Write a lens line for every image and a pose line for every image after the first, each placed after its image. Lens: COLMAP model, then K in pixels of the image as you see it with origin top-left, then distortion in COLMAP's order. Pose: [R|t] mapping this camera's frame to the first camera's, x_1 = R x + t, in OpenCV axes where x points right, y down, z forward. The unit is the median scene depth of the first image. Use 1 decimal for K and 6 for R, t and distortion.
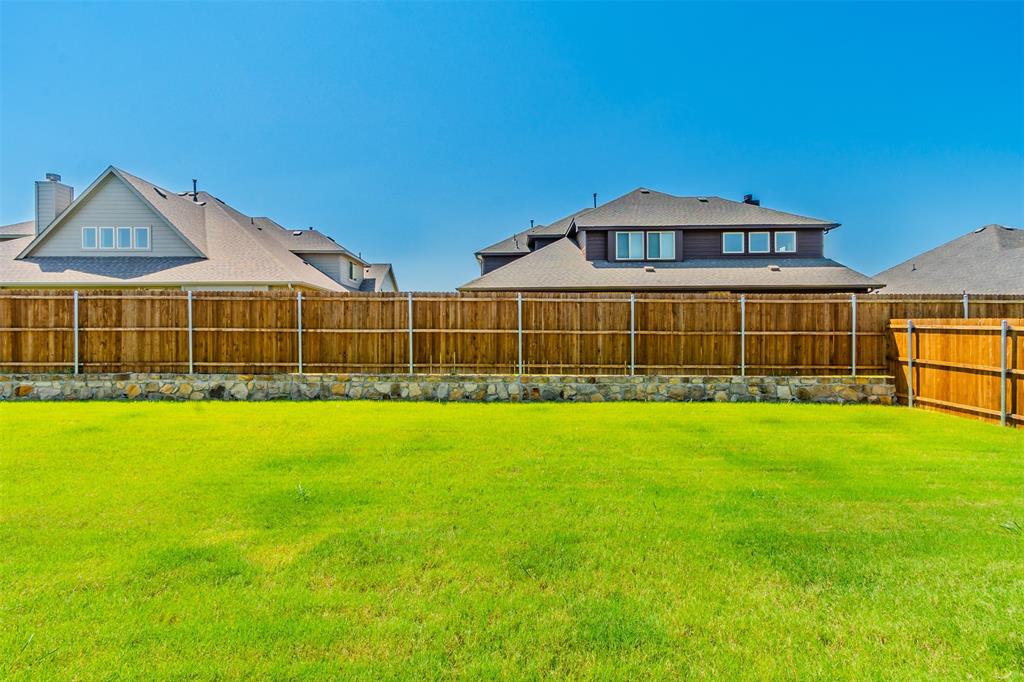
lens RADIAL K [[447.5, 0, 512.9], [0, 447.5, 342.8], [0, 0, 1]] dist [0.001725, 0.000905]
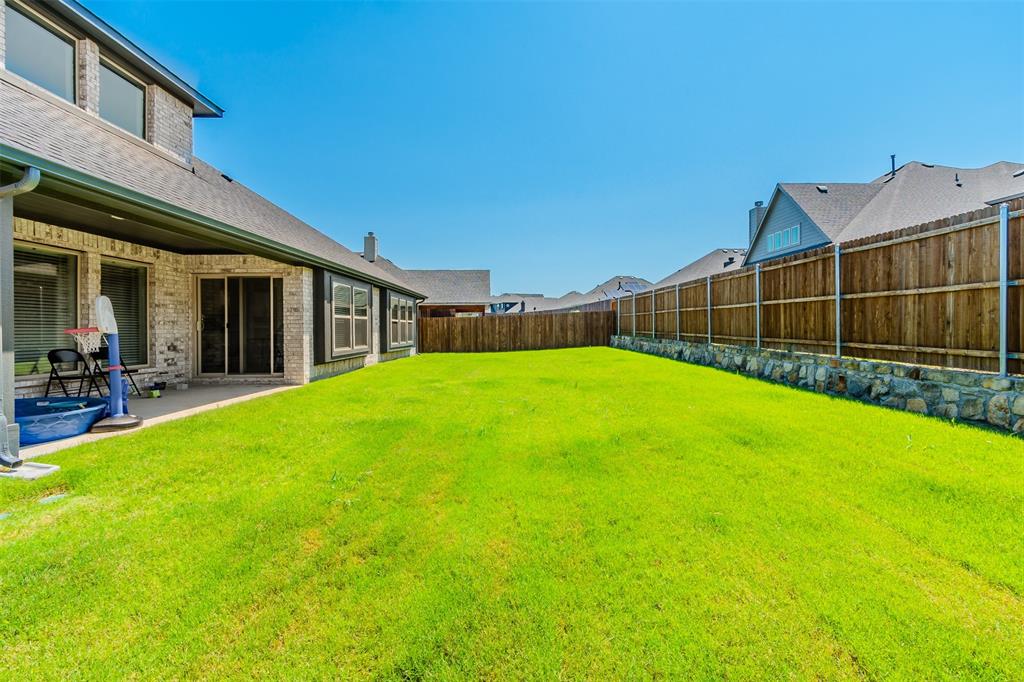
lens RADIAL K [[447.5, 0, 513.3], [0, 447.5, 330.6], [0, 0, 1]] dist [0.001725, 0.000905]
pose [[0.003083, 0.010936, -0.999935, 0.734112], [-0.002647, 0.999937, 0.010928, 0.022603], [0.999992, 0.002613, 0.003112, 0.472459]]
